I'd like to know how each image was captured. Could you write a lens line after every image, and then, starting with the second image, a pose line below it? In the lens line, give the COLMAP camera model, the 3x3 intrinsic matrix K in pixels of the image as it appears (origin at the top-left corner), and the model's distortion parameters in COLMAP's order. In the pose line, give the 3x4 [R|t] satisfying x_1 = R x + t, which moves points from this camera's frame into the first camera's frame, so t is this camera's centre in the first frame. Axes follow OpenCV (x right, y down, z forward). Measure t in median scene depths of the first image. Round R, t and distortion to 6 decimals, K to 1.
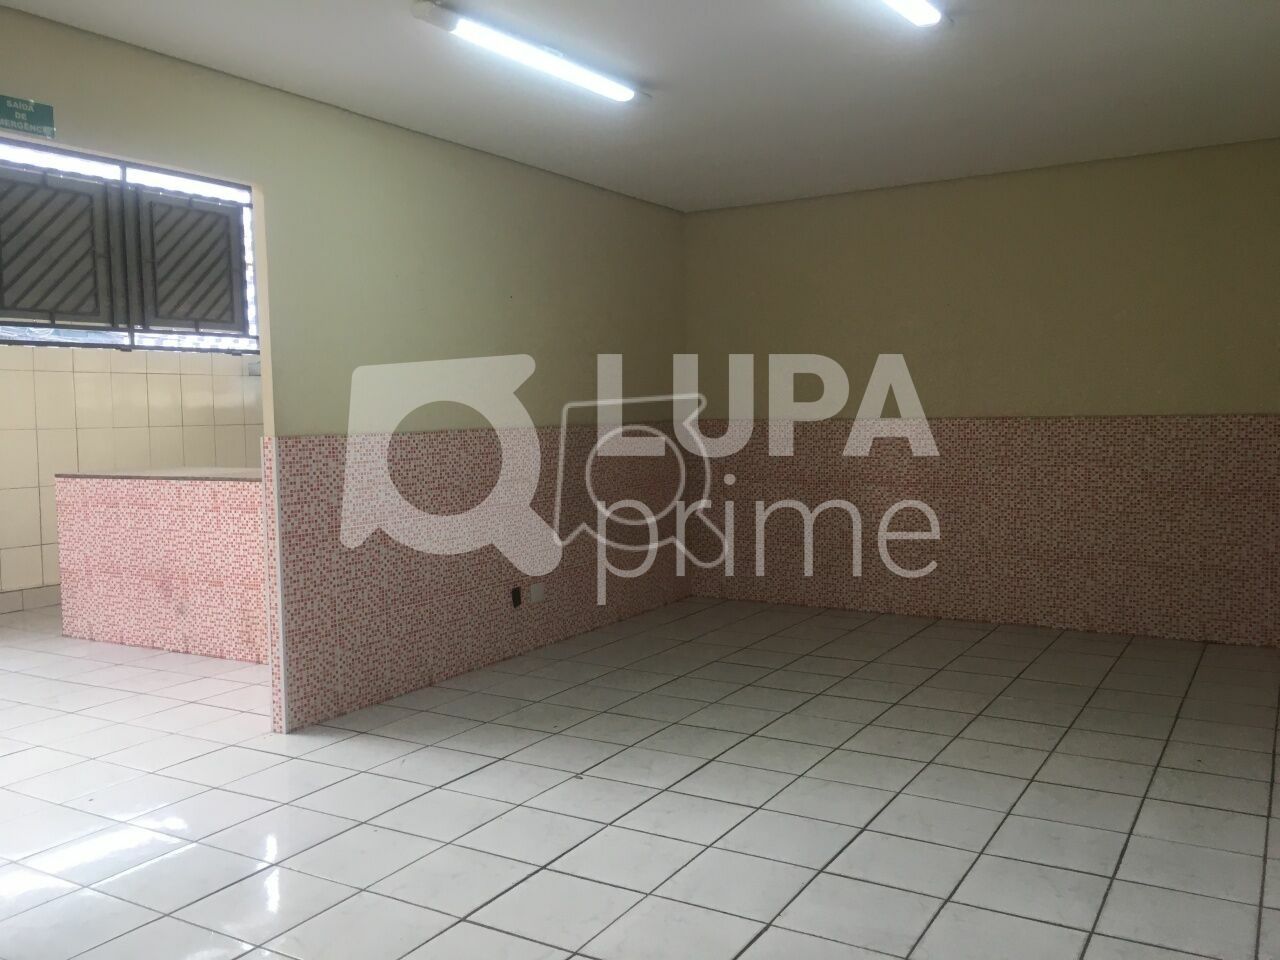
lens RADIAL K [[1088.2, 0, 637.0], [0, 1088.2, 479.7], [0, 0, 1]] dist [0.082575, -0.109664]
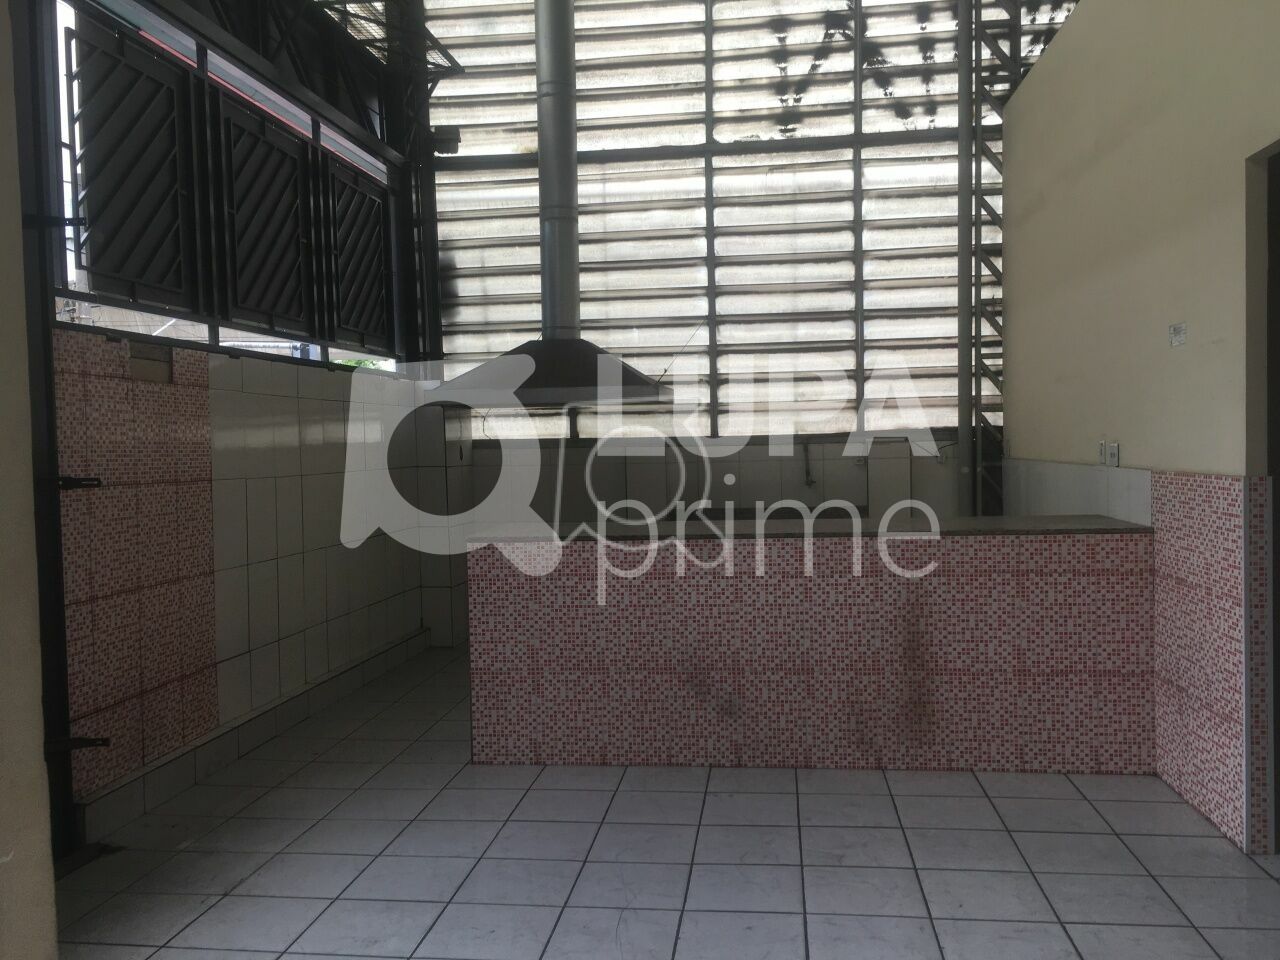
lens RADIAL K [[1088.2, 0, 639.8], [0, 1088.2, 482.0], [0, 0, 1]] dist [0.082575, -0.109664]
pose [[0.916392, -0.019541, 0.399804, -0.995810], [0.032243, 0.999166, -0.025069, -0.027791], [-0.398981, 0.035864, 0.916258, 0.427886]]
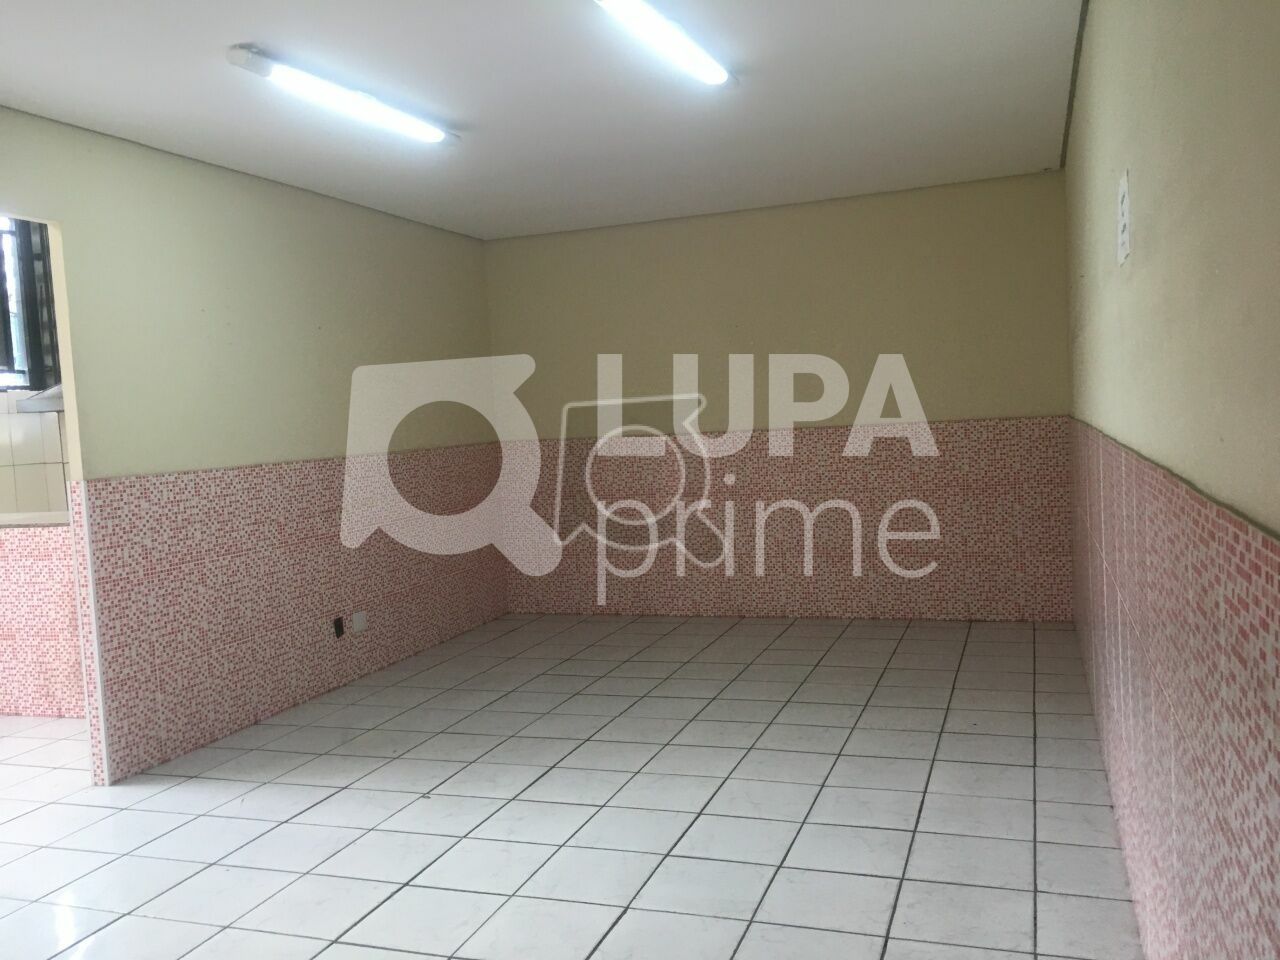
lens RADIAL K [[1088.2, 0, 640.6], [0, 1088.2, 480.5], [0, 0, 1]] dist [0.082575, -0.109664]
pose [[0.979686, -0.048384, 0.194612, -0.035188], [0.050767, 0.998684, -0.007275, -0.006542], [-0.194004, 0.017007, 0.980853, -0.048170]]
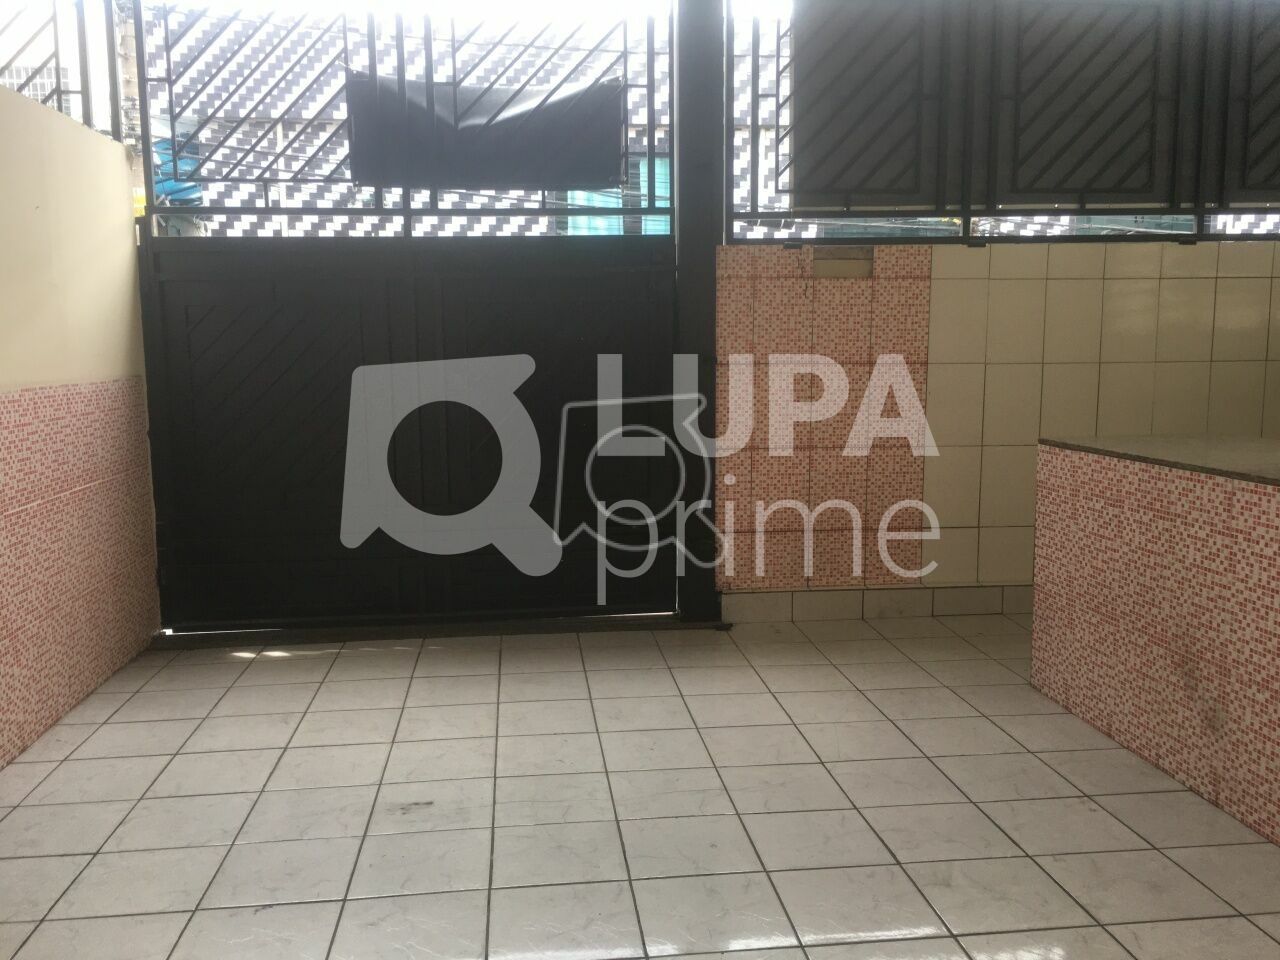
lens RADIAL K [[1088.2, 0, 644.1], [0, 1088.2, 482.6], [0, 0, 1]] dist [0.082575, -0.109664]
pose [[0.610788, 0.111177, -0.783950, -0.231654], [-0.051307, 0.993570, 0.100931, -0.045005], [0.790130, -0.021425, 0.612564, 0.601937]]
